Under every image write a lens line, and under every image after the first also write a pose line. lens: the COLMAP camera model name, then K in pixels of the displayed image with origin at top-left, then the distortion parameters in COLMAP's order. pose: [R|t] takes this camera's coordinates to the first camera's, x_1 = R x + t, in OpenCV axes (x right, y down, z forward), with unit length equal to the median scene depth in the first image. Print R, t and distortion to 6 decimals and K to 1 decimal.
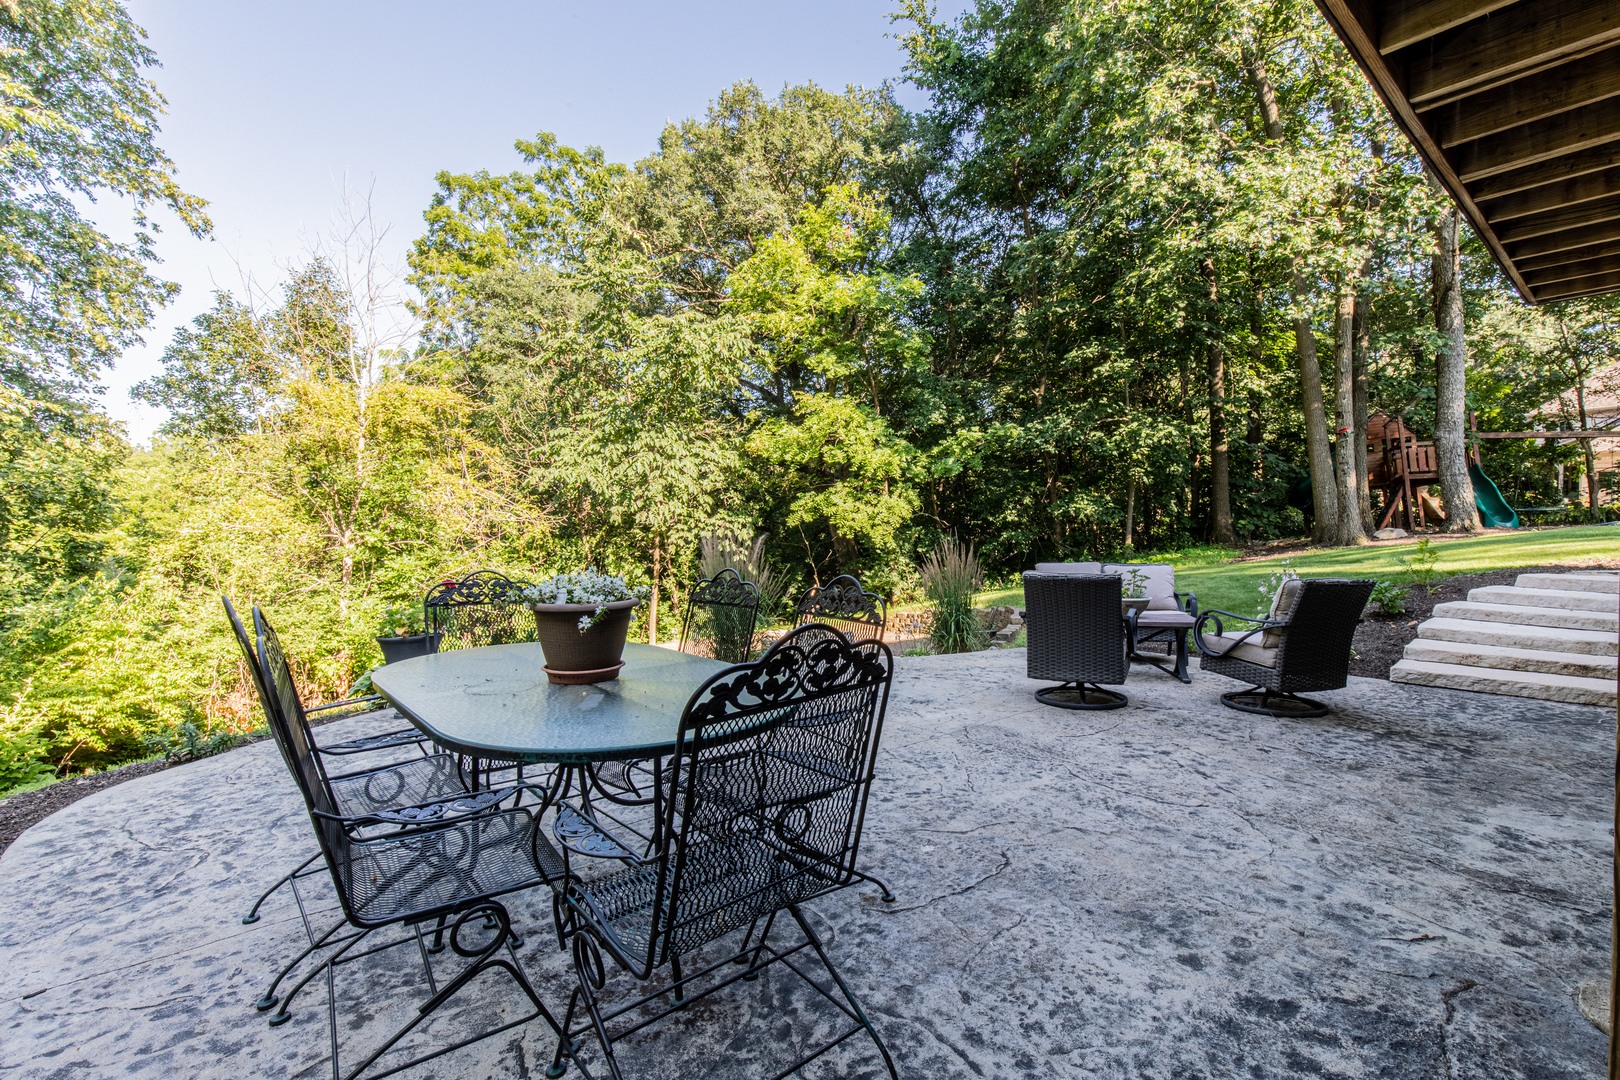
lens RADIAL K [[725.4, 0, 807.3], [0, 725.4, 540.8], [0, 0, 1]] dist [0.005048, 0.000577]
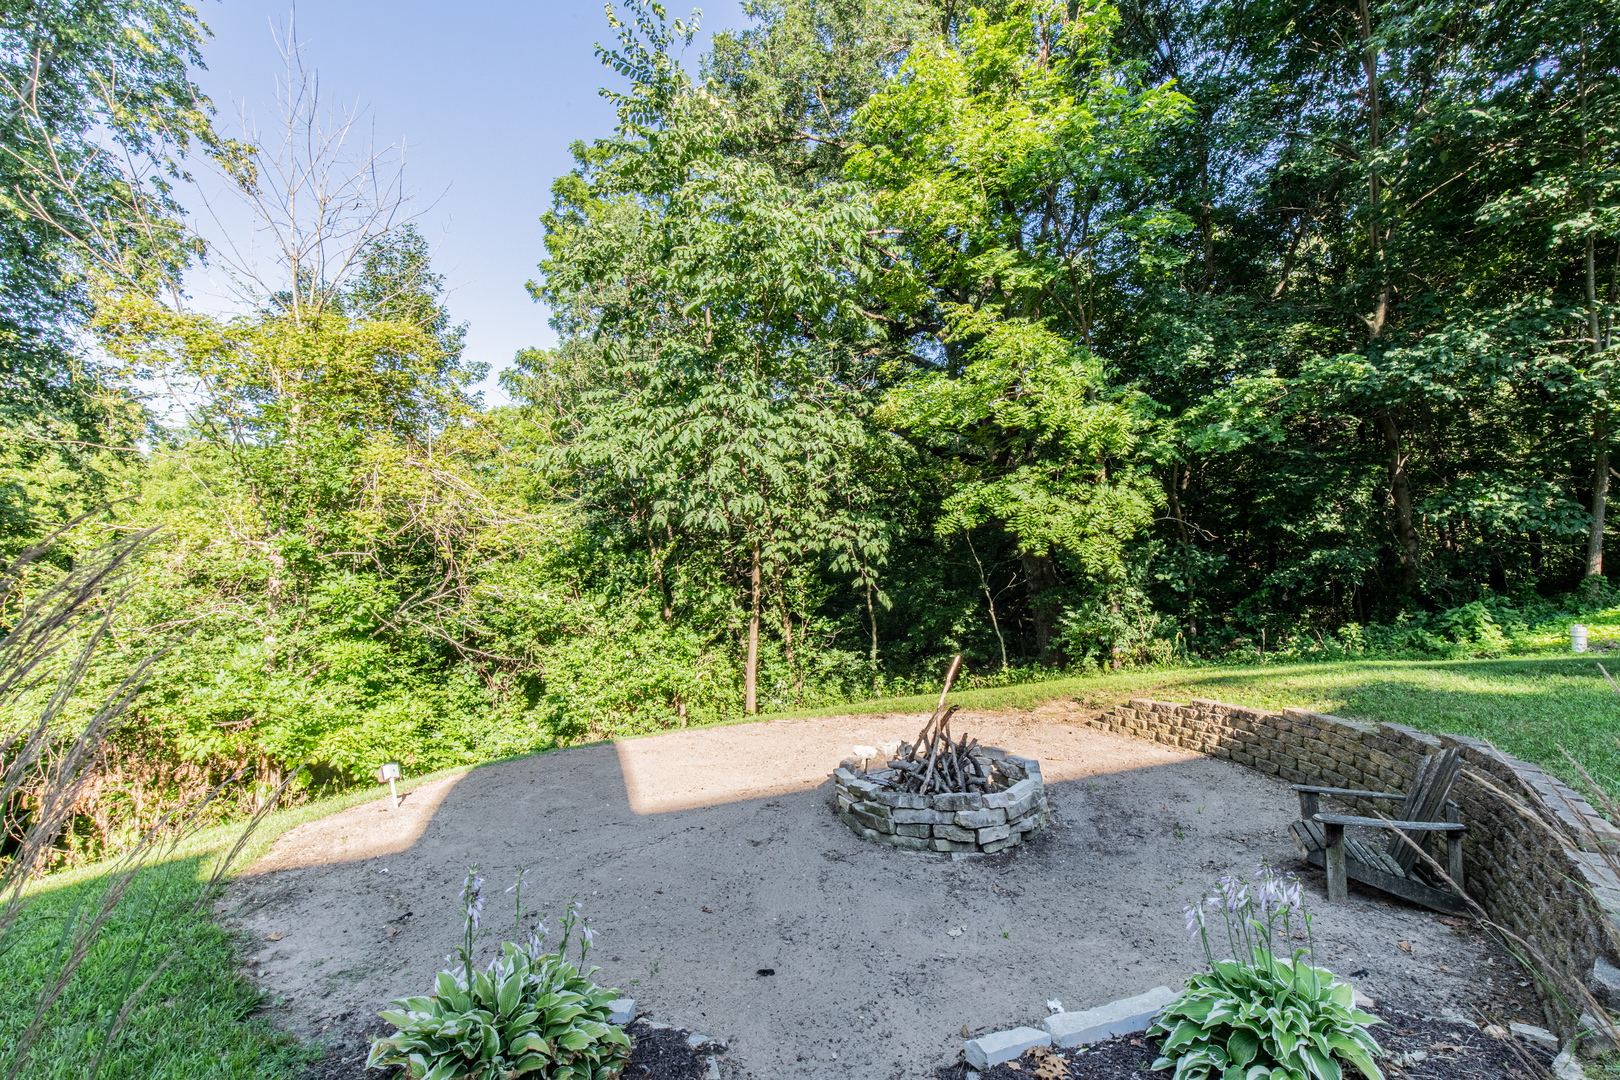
lens RADIAL K [[725.4, 0, 817.7], [0, 725.4, 533.9], [0, 0, 1]] dist [0.005048, 0.000577]
pose [[0.968369, 0.009058, -0.249359, 0.028151], [-0.016571, 0.999469, -0.028048, -0.002124], [0.248973, 0.031293, 0.968005, 0.358473]]
